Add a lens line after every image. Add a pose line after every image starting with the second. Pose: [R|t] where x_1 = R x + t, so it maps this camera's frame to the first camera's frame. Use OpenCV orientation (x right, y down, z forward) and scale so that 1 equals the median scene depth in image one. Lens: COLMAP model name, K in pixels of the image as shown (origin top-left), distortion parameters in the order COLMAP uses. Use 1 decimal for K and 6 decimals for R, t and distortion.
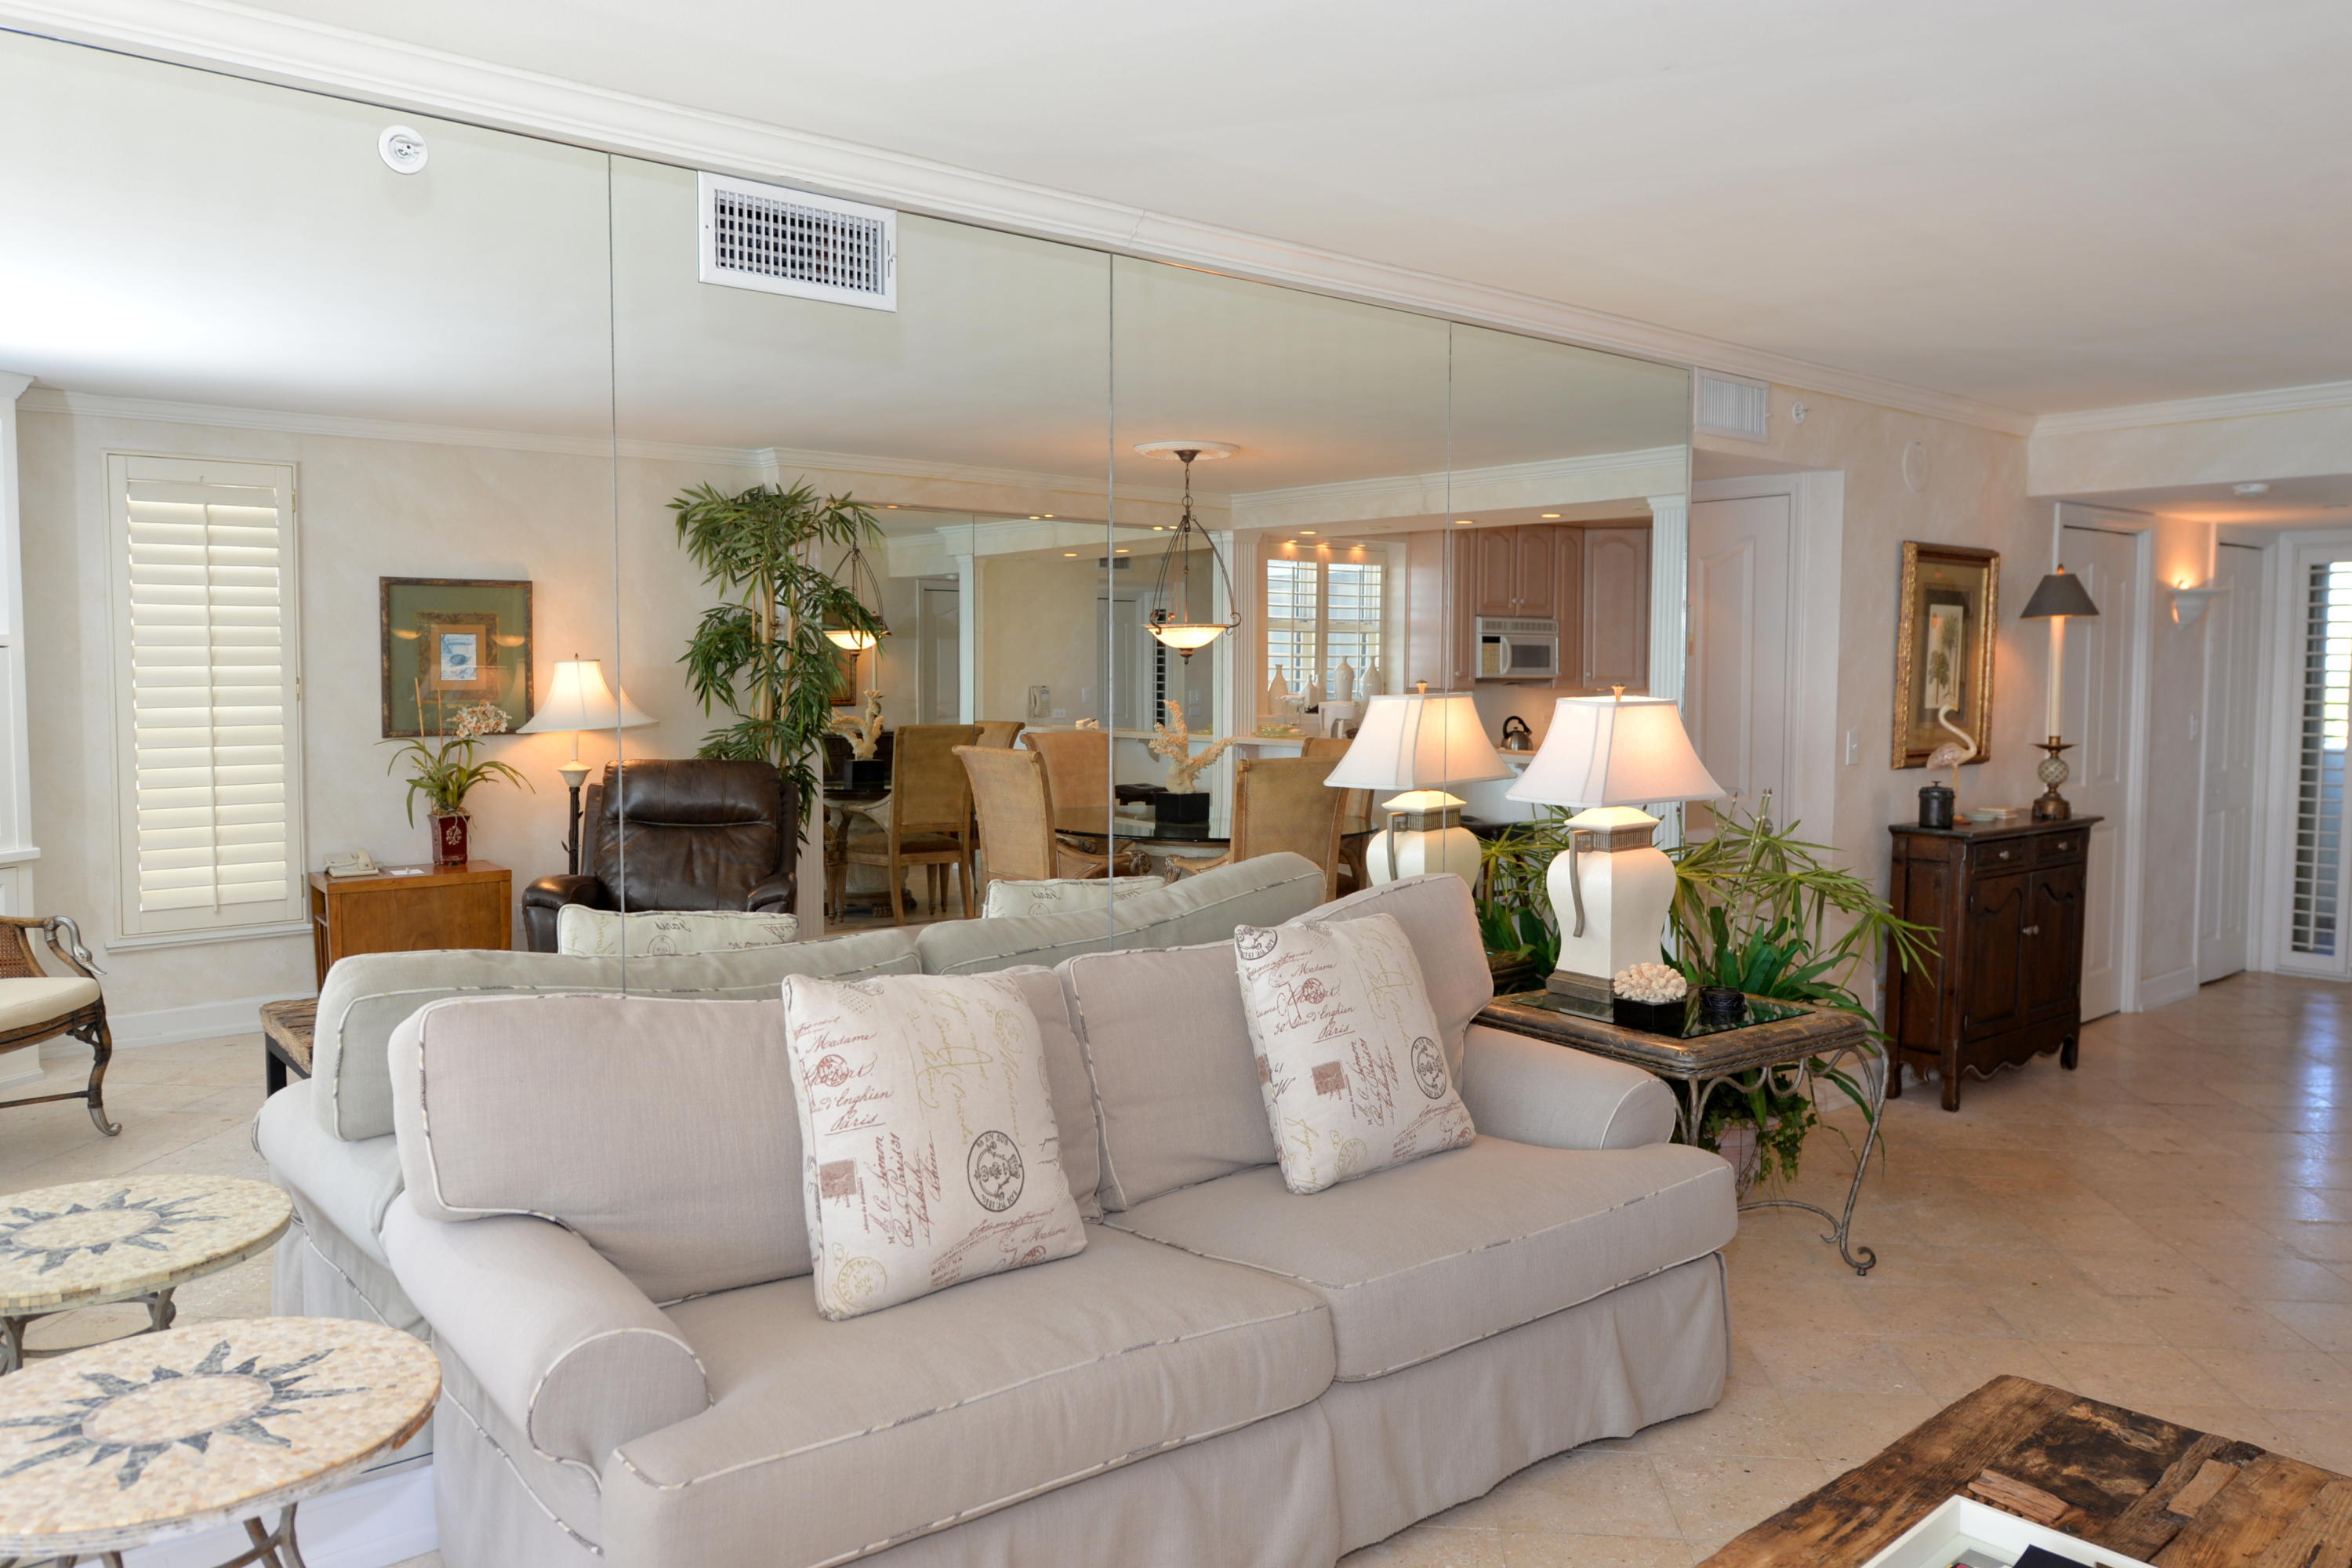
lens RADIAL K [[1683.9, 0, 1176.0], [0, 1683.9, 784.0], [0, 0, 1]] dist [0.000427, 0.000963]
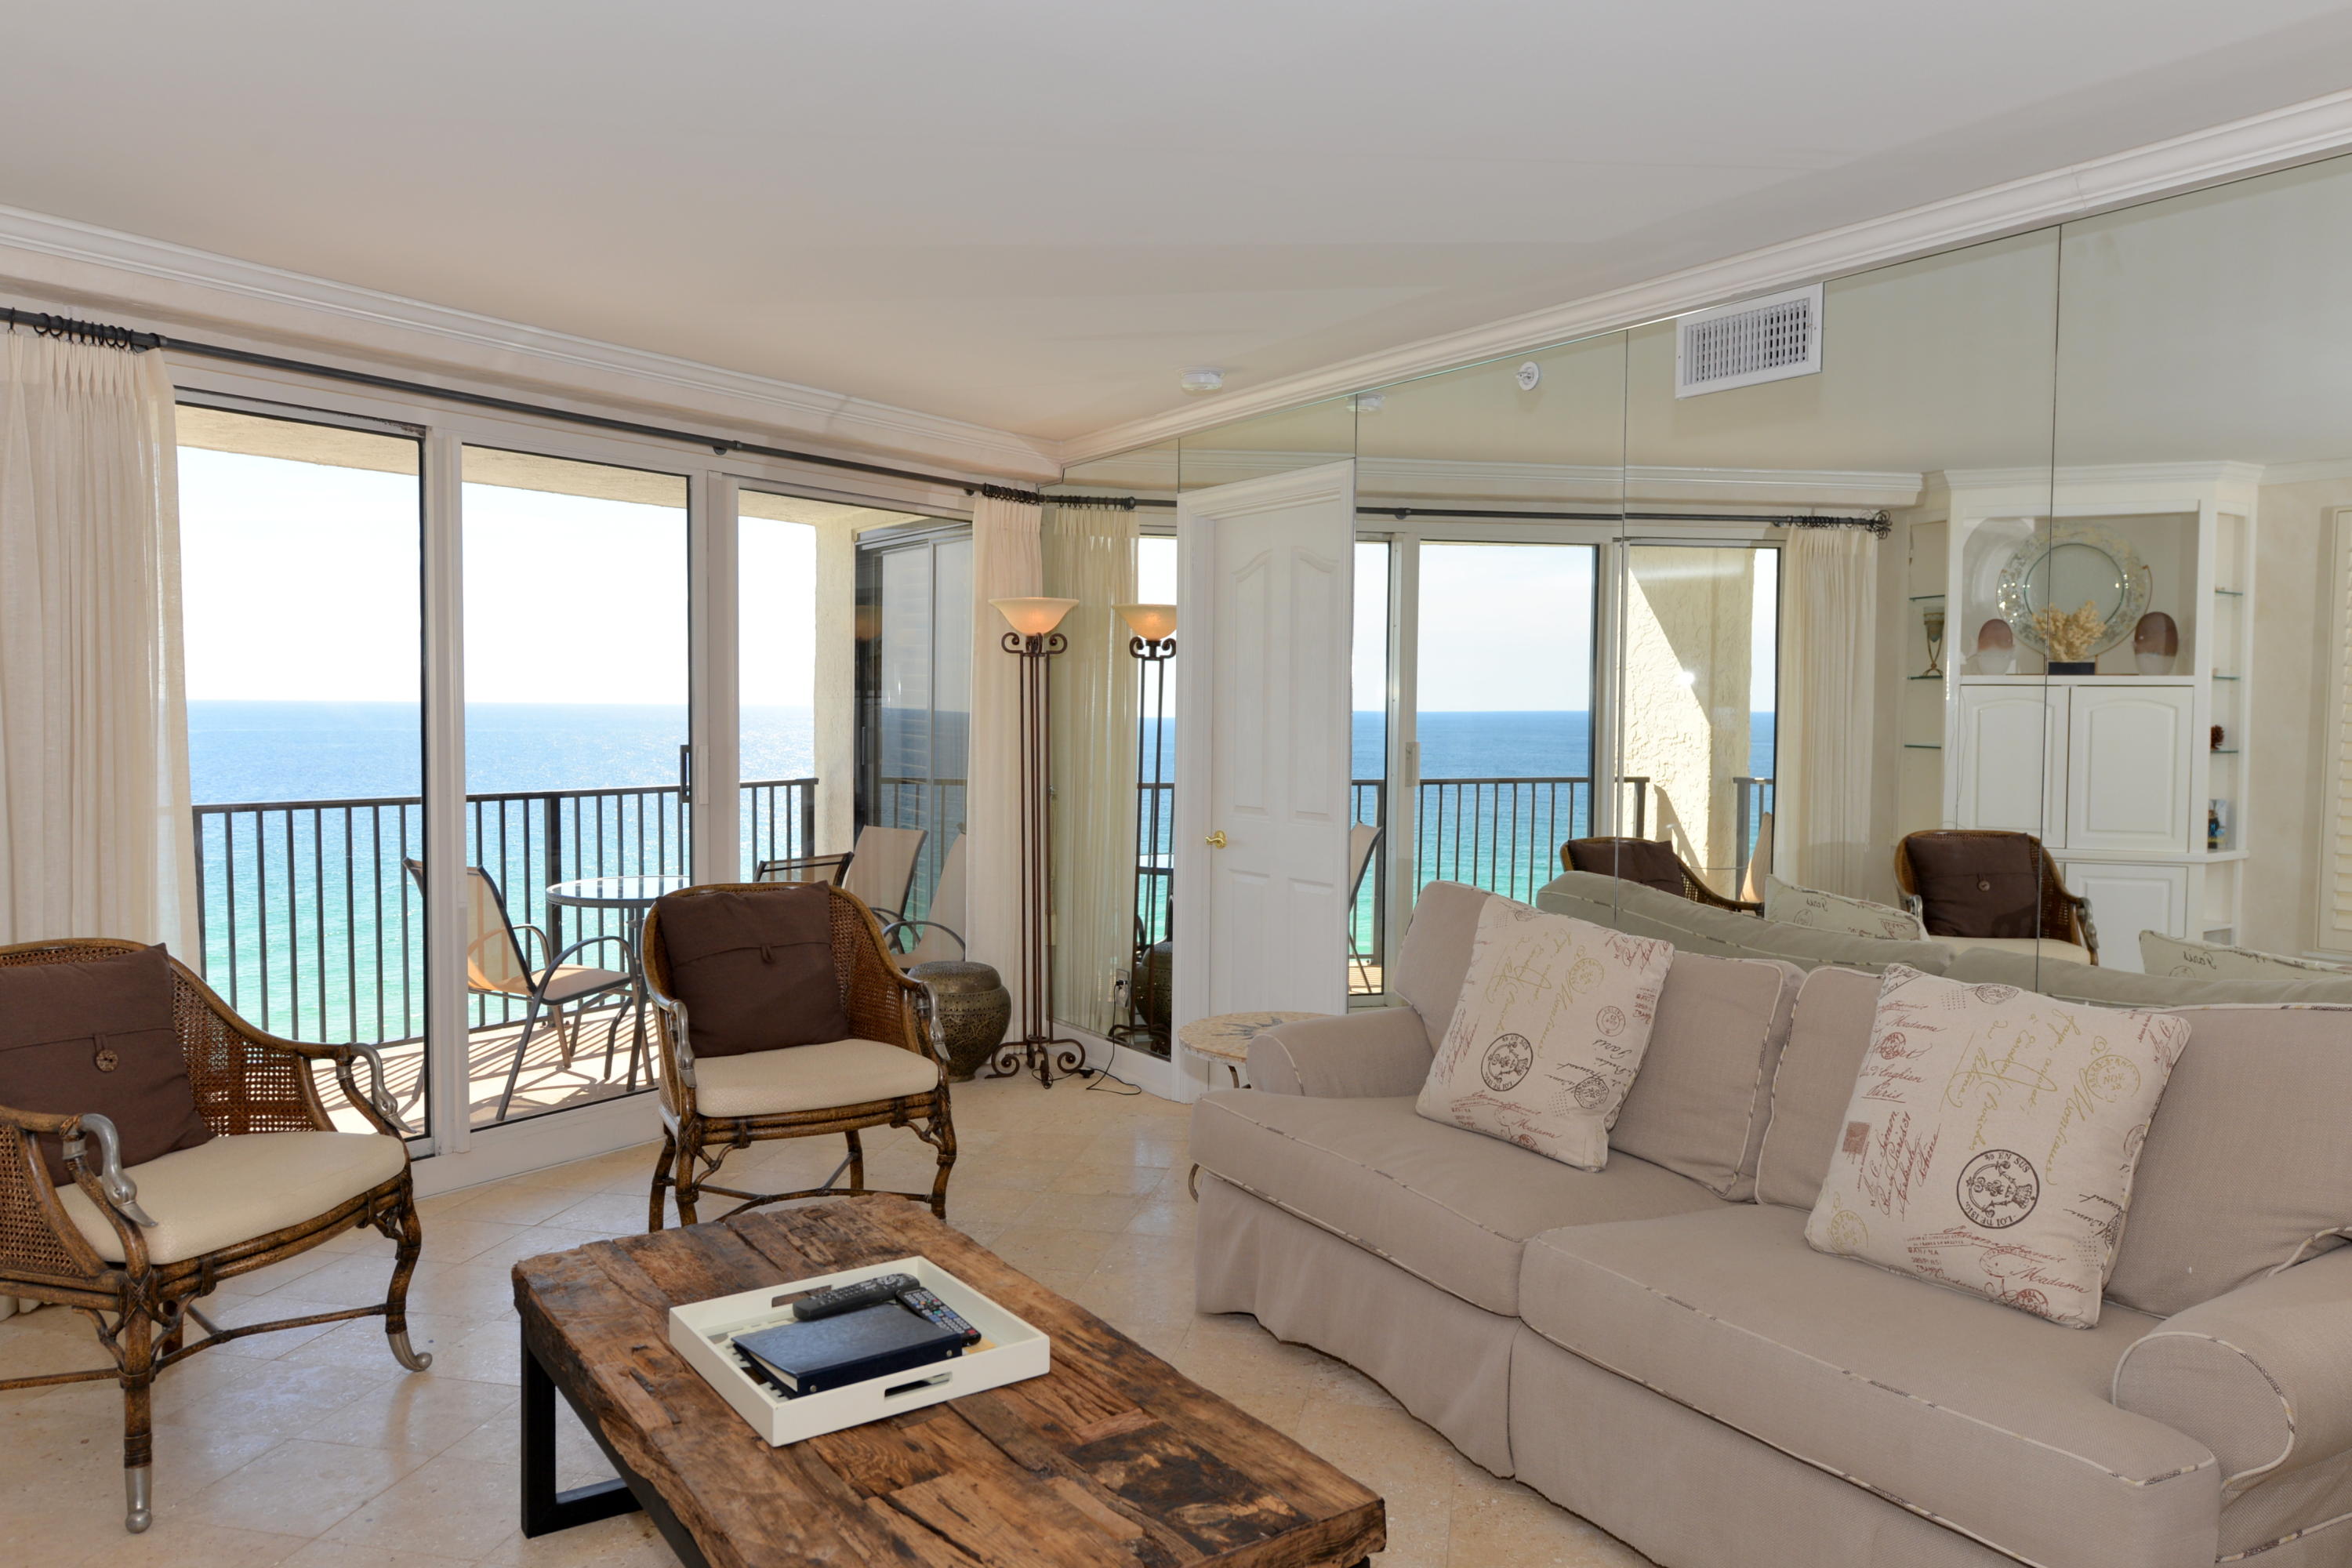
lens RADIAL K [[1614.9, 0, 1183.4], [0, 1614.9, 769.7], [0, 0, 1]] dist [-0.001468, -0.002283]
pose [[-0.118373, 0.035788, -0.992324, 1.415250], [-0.081182, 0.995656, 0.045592, -0.043013], [0.989645, 0.085955, -0.114954, 1.058713]]
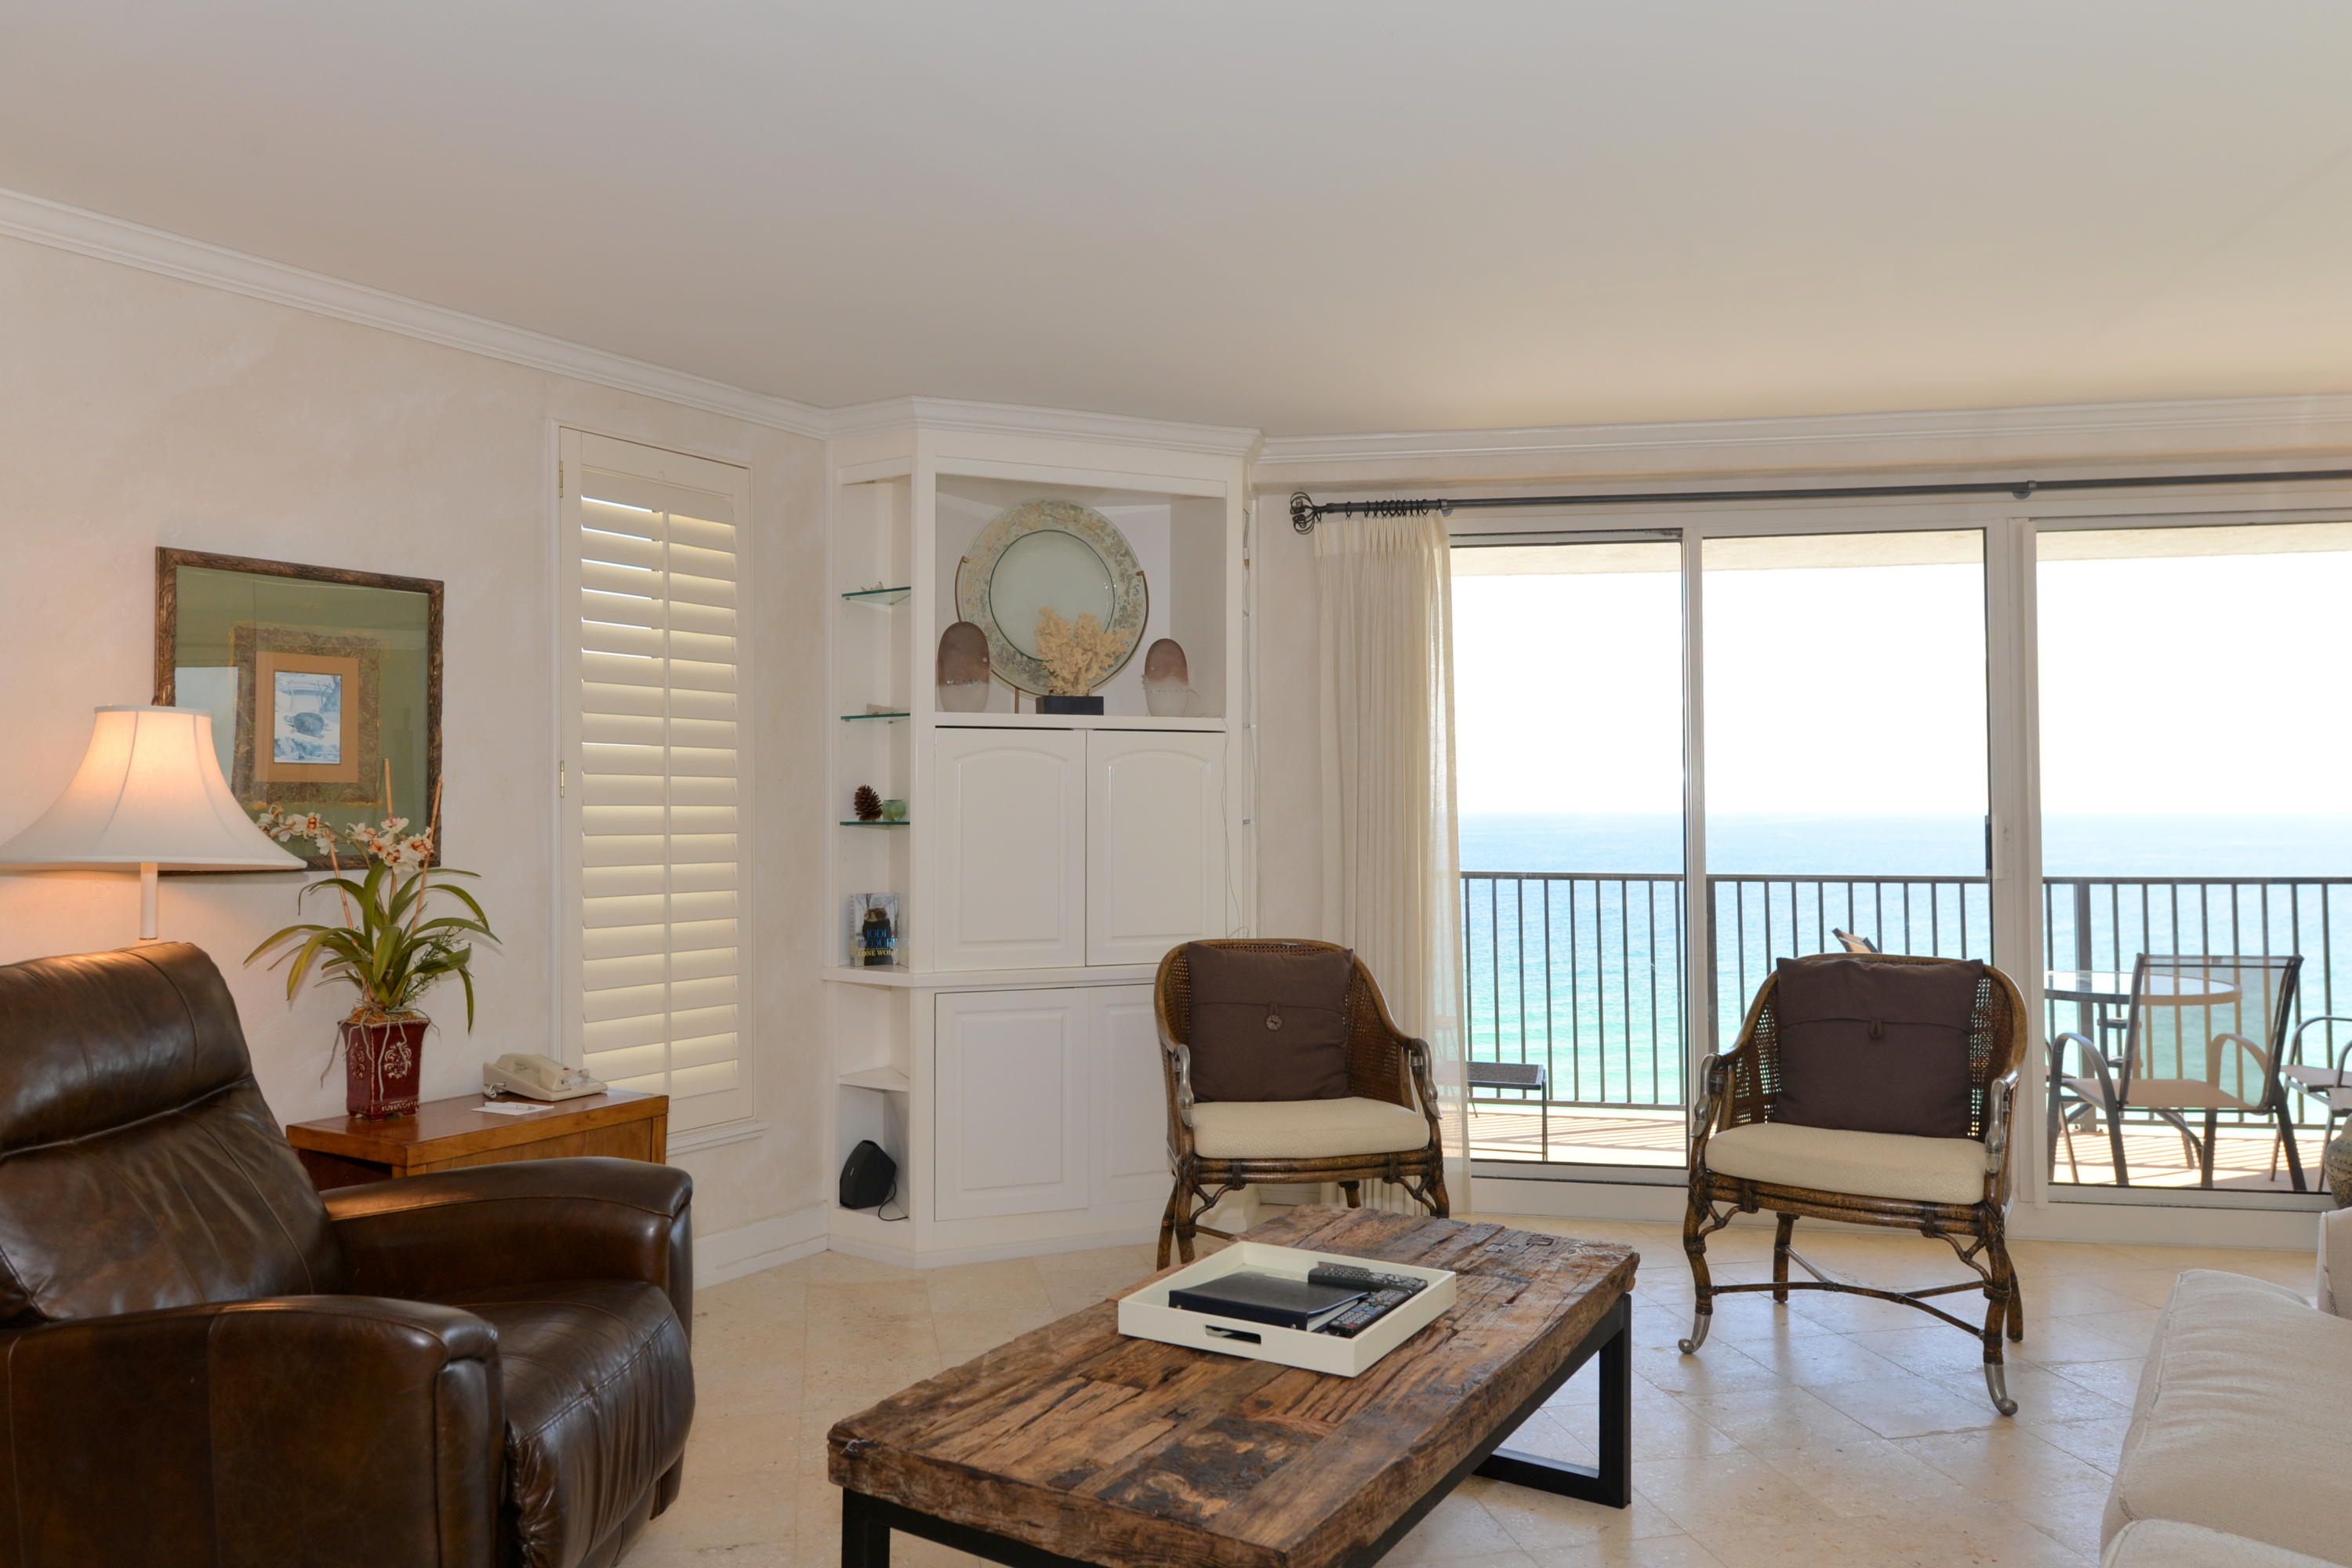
lens RADIAL K [[1614.9, 0, 1183.4], [0, 1614.9, 769.7], [0, 0, 1]] dist [-0.001468, -0.002283]
pose [[-0.955135, -0.007415, -0.296077, 0.834247], [-0.021323, 0.998814, 0.043771, -0.046040], [0.295401, 0.048121, -0.954161, 1.846638]]
